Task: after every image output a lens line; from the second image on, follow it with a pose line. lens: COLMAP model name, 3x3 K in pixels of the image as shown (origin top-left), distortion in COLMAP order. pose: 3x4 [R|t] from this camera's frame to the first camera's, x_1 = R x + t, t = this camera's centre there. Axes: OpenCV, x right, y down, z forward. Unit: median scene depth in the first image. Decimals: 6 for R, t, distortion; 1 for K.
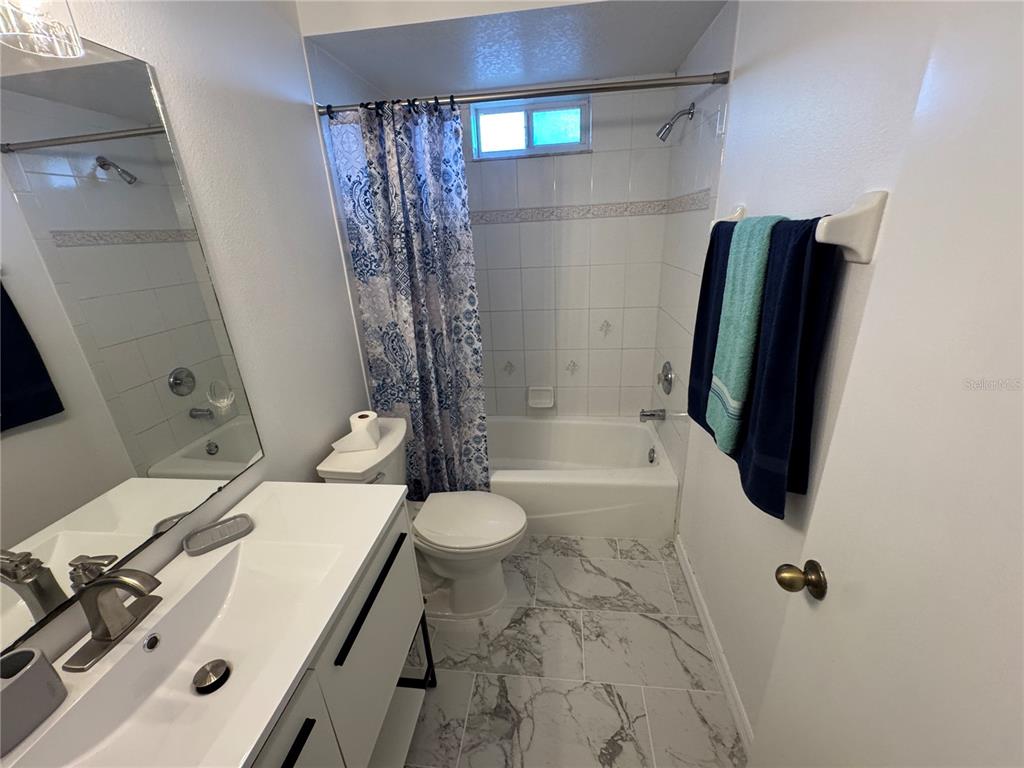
lens RADIAL K [[408.3, 0, 510.3], [0, 408.3, 381.1], [0, 0, 1]] dist [-0.001957, 0.000701]
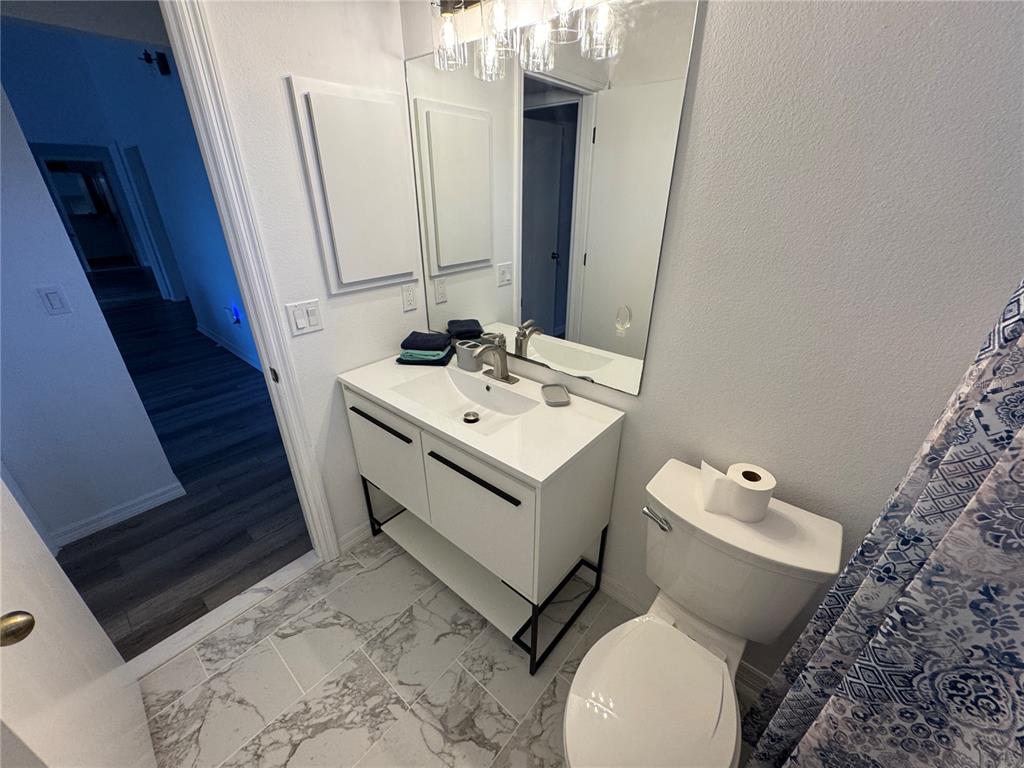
lens RADIAL K [[408.3, 0, 511.6], [0, 408.3, 382.1], [0, 0, 1]] dist [-0.001957, 0.000701]
pose [[-0.546935, 0.402644, -0.733989, 0.284852], [-0.271767, 0.743871, 0.610573, -0.352375], [0.791836, 0.533418, -0.297424, 0.941051]]
